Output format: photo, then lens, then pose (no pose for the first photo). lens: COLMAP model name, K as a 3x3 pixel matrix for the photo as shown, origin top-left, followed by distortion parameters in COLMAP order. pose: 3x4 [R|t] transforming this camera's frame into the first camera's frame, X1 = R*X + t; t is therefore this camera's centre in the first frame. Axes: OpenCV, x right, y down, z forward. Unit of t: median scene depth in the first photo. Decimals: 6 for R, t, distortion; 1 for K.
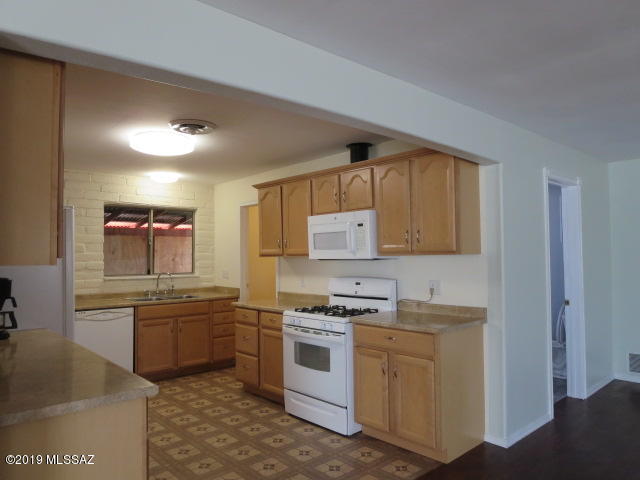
lens RADIAL K [[455.6, 0, 320.0], [0, 455.6, 240.0], [0, 0, 1]] dist [-0.030323, 0.010201]
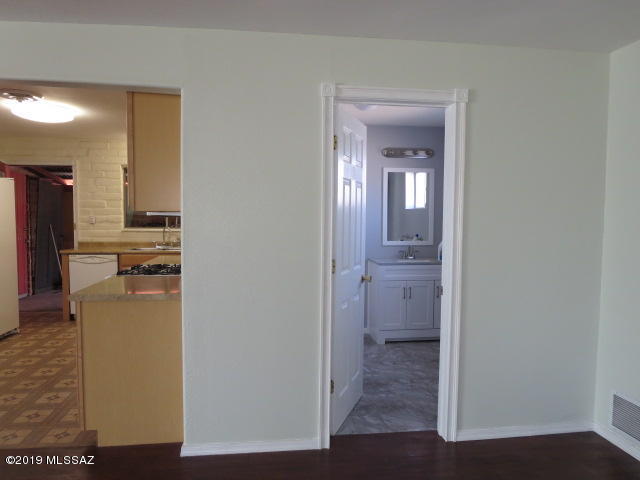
lens RADIAL K [[455.6, 0, 320.0], [0, 455.6, 240.0], [0, 0, 1]] dist [-0.030323, 0.010201]
pose [[0.824514, 0.048121, -0.563791, 0.871298], [0.002547, 0.996051, 0.088741, 0.009940], [0.565835, -0.074604, 0.821136, 0.427326]]
